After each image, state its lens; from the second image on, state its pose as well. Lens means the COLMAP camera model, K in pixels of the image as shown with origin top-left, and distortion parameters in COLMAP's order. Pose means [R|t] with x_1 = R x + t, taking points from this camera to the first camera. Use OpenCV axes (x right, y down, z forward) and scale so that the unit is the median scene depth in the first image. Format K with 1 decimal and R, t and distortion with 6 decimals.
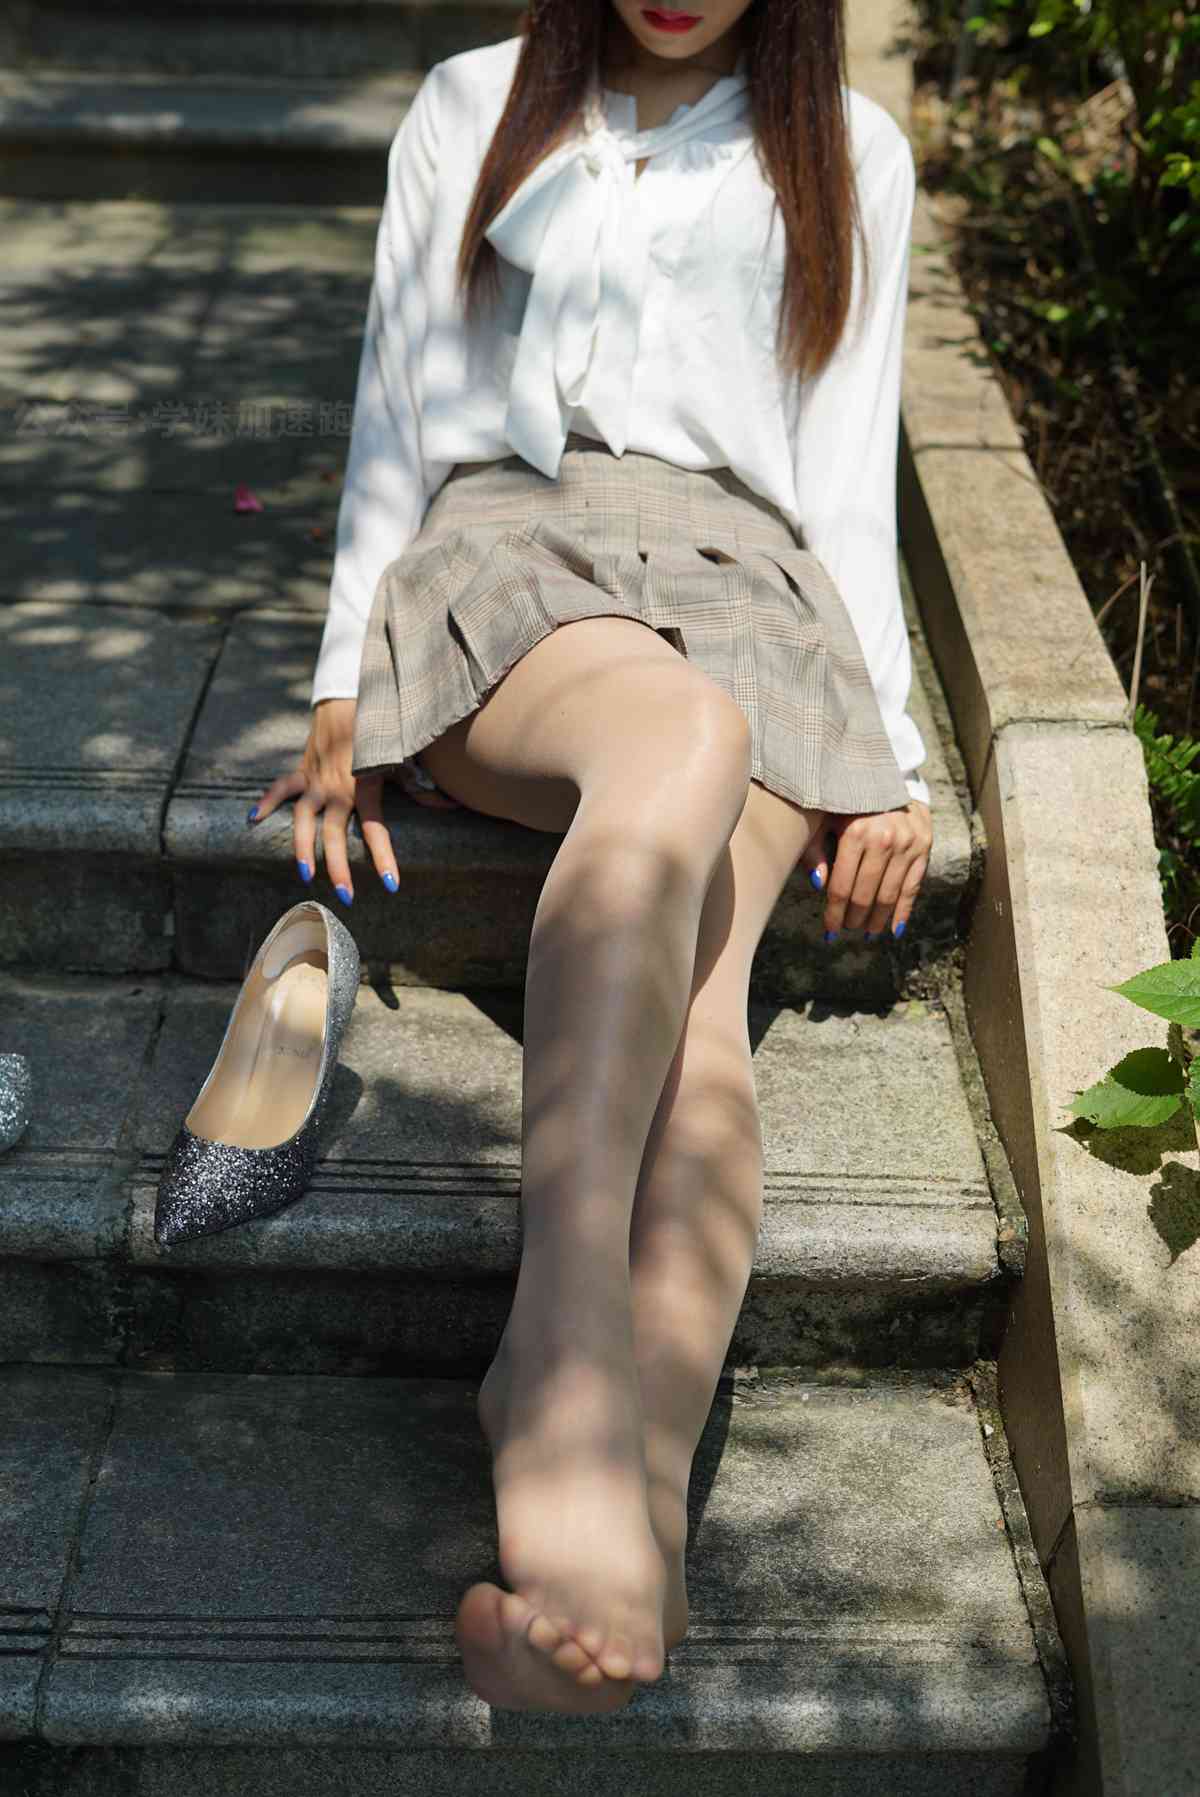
lens RADIAL K [[2647.4, 0, 600.0], [0, 2647.4, 898.5], [0, 0, 1]] dist [-0.005430, 0.023650]
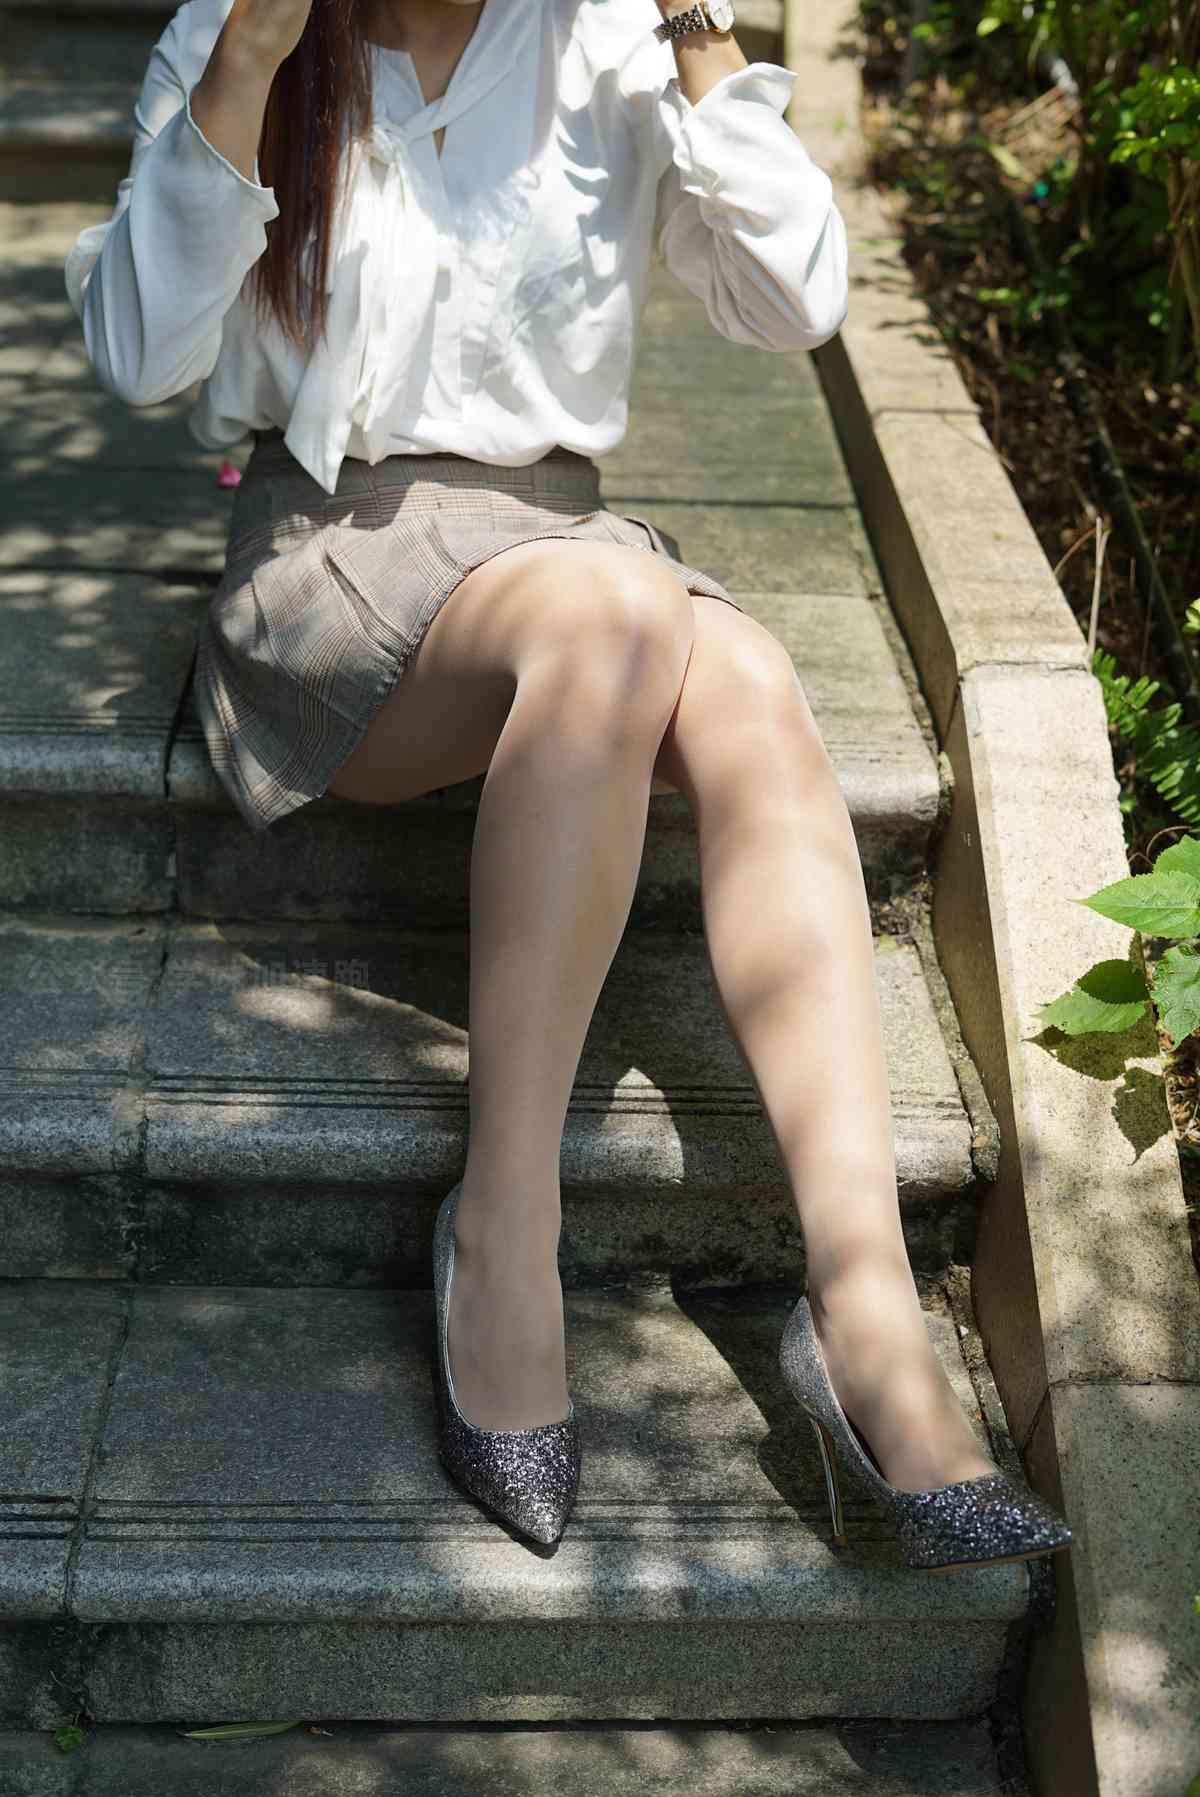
lens RADIAL K [[2644.9, 0, 600.0], [0, 2644.9, 898.5], [0, 0, 1]] dist [0.008513, 0.021974]
pose [[0.999694, -0.006934, 0.023737, -0.021041], [0.007268, 0.999875, -0.014045, 0.042516], [-0.023636, 0.014214, 0.999620, -0.048353]]
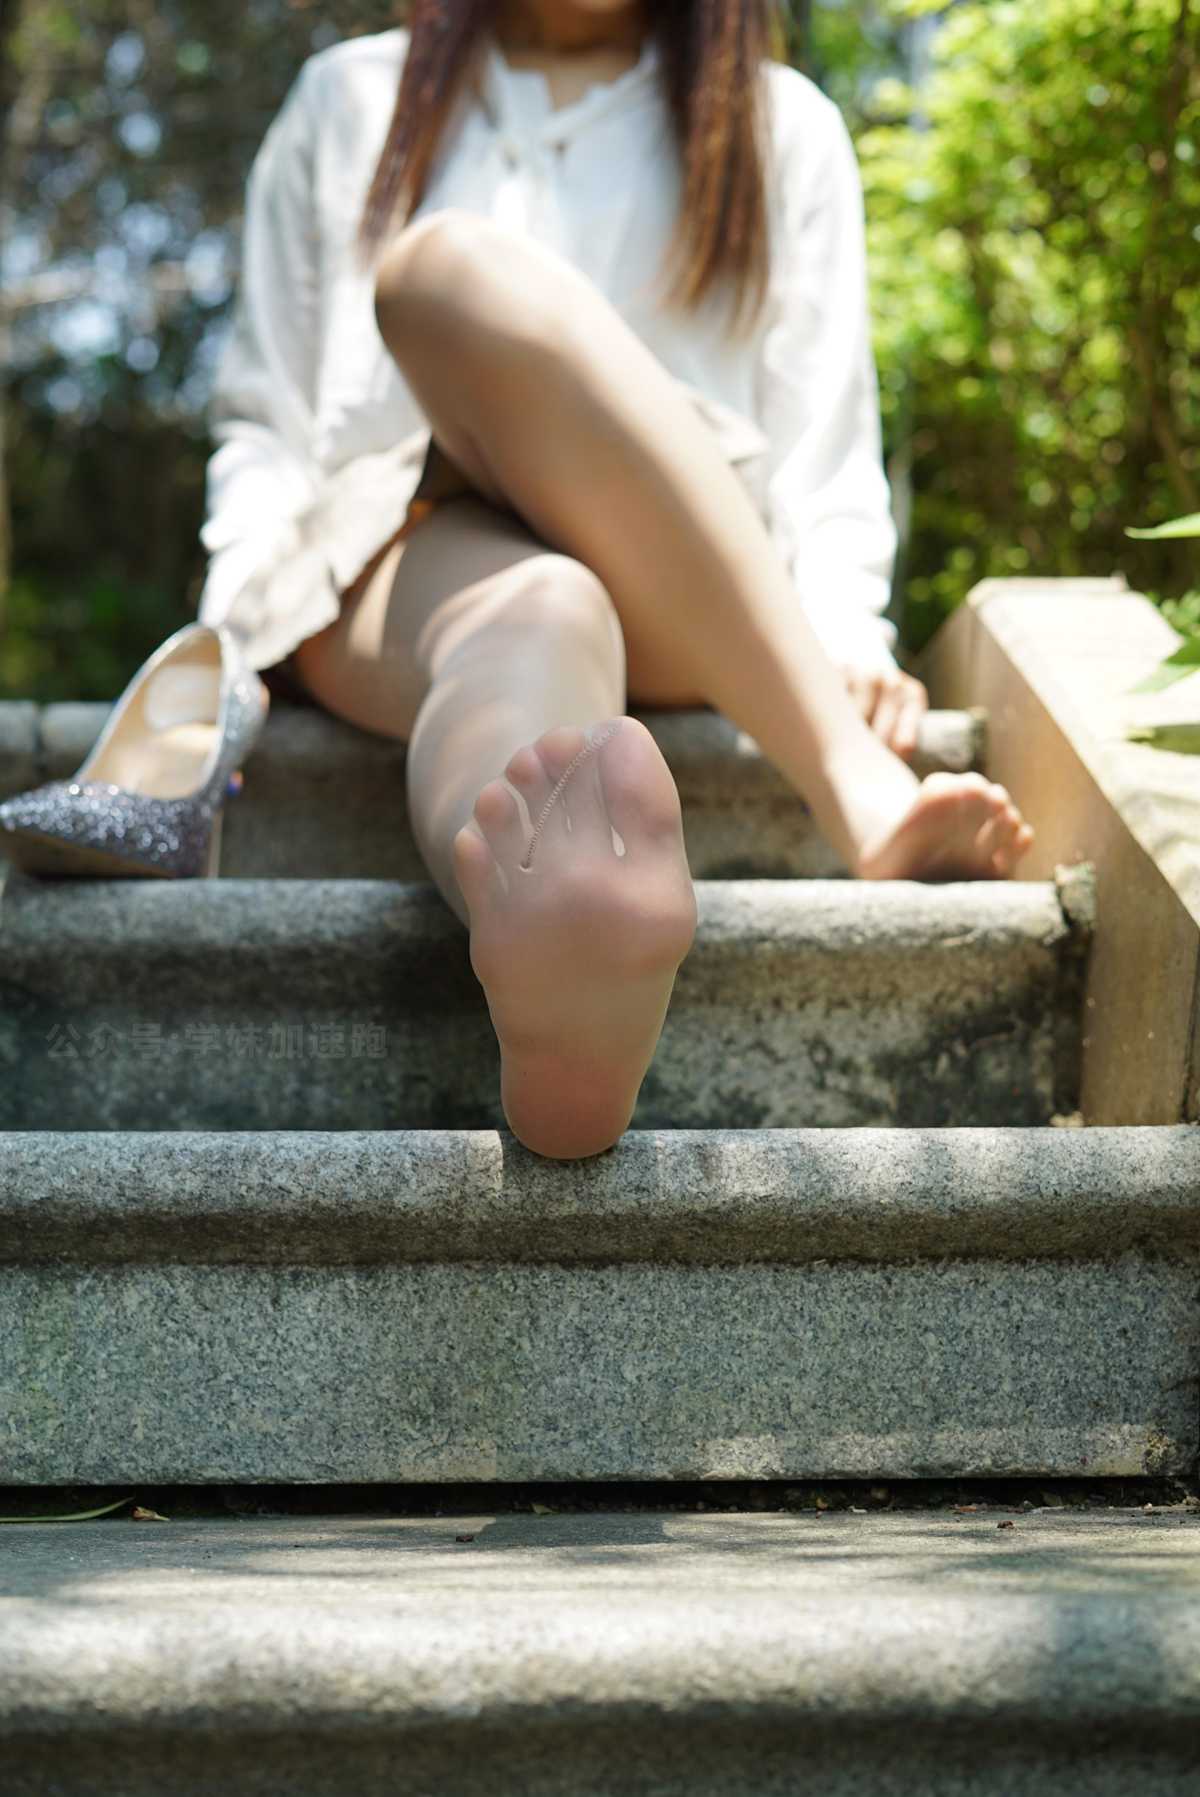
lens RADIAL K [[2668.3, 0, 600.0], [0, 2668.3, 898.5], [0, 0, 1]] dist [-0.010930, -0.030780]
pose [[0.998852, -0.031942, 0.035707, -0.015582], [0.046397, 0.830703, -0.554779, 0.552548], [-0.011941, 0.555798, 0.831231, 0.322833]]
